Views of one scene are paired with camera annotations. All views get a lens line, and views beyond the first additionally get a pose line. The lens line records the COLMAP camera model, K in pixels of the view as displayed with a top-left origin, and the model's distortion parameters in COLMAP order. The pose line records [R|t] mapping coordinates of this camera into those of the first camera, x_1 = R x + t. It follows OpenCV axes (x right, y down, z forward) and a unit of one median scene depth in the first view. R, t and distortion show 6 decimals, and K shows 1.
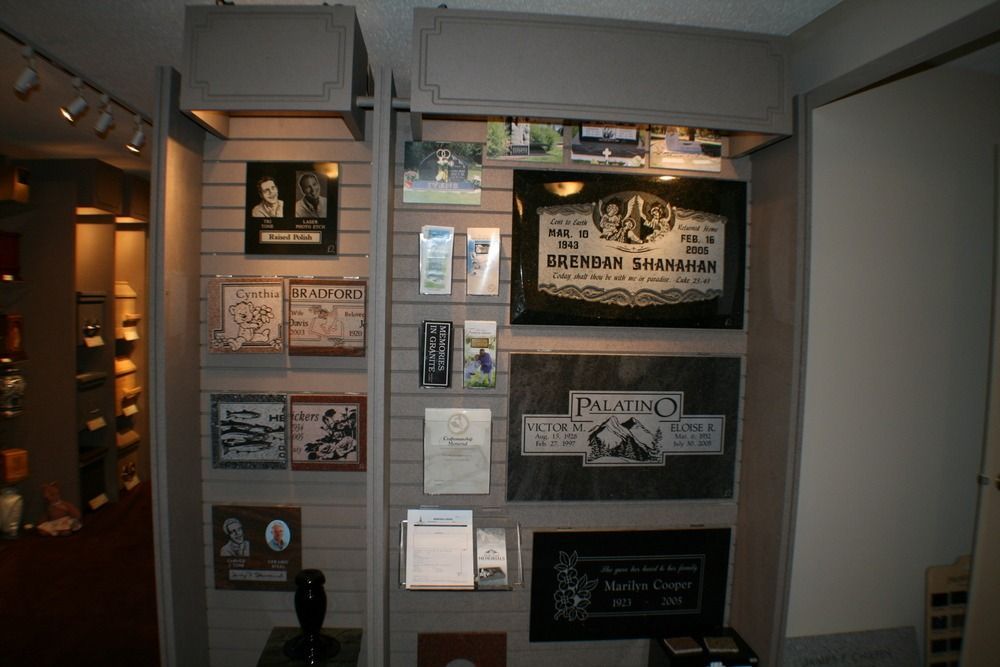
lens RADIAL K [[777.5, 0, 500.0], [0, 777.5, 333.5], [0, 0, 1]] dist [-0.154234, 0.007371]
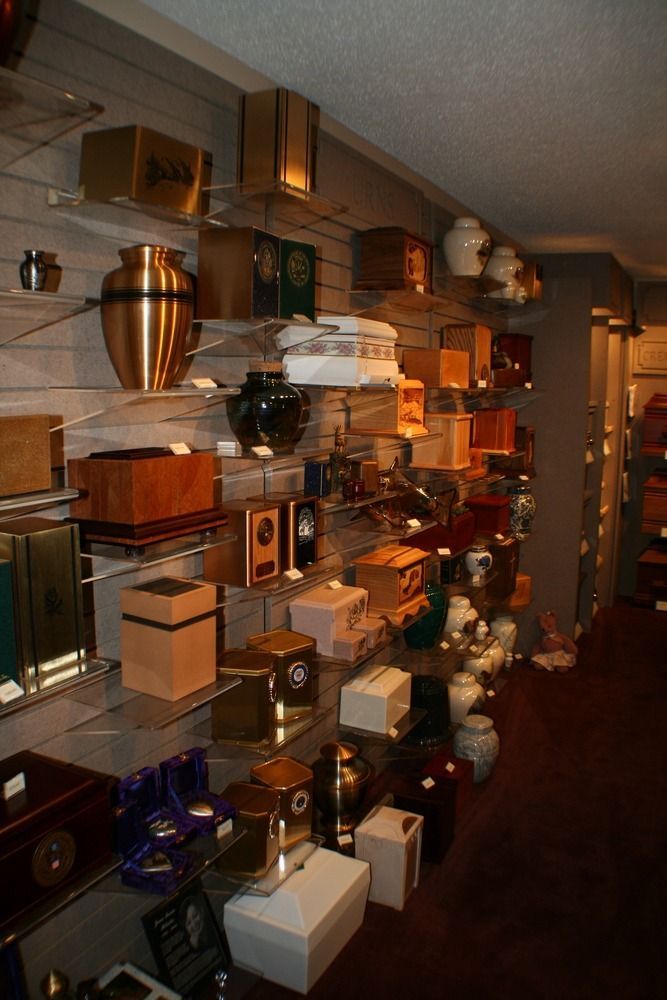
lens RADIAL K [[777.5, 0, 333.5], [0, 777.5, 500.0], [0, 0, 1]] dist [-0.154234, 0.007371]
pose [[0.842709, 0.079676, -0.532441, -0.558620], [-0.030680, 0.994488, 0.100259, -0.038668], [0.537495, -0.068154, 0.840508, 0.088886]]
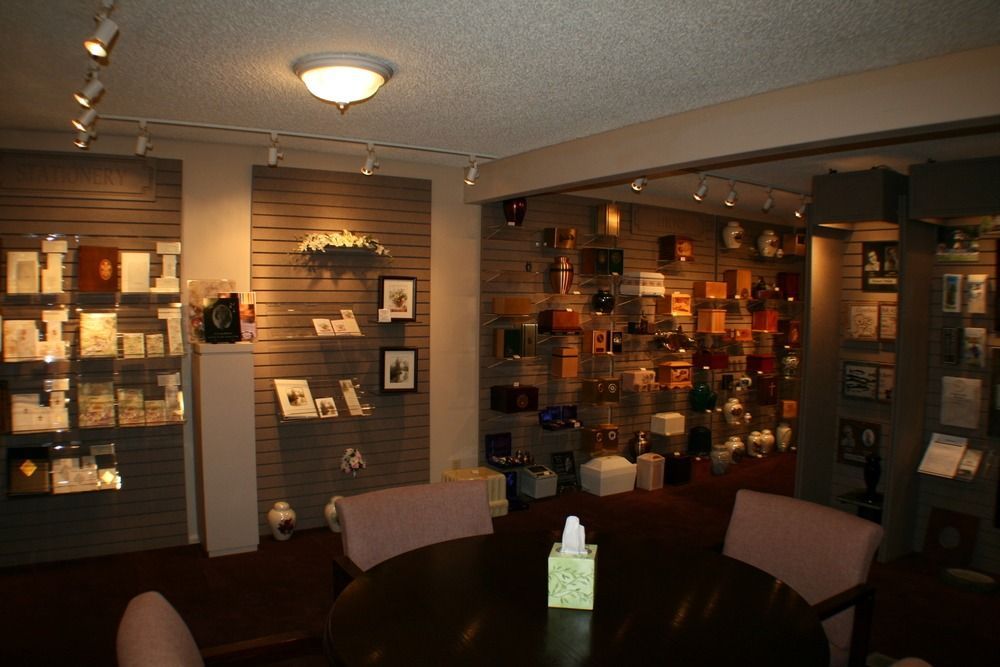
lens RADIAL K [[777.5, 0, 500.0], [0, 777.5, 333.5], [0, 0, 1]] dist [-0.154234, 0.007371]
pose [[0.464072, 0.035917, -0.885069, 0.923333], [-0.059900, 0.998163, 0.009099, 0.045114], [0.883770, 0.048793, 0.465371, -0.695204]]
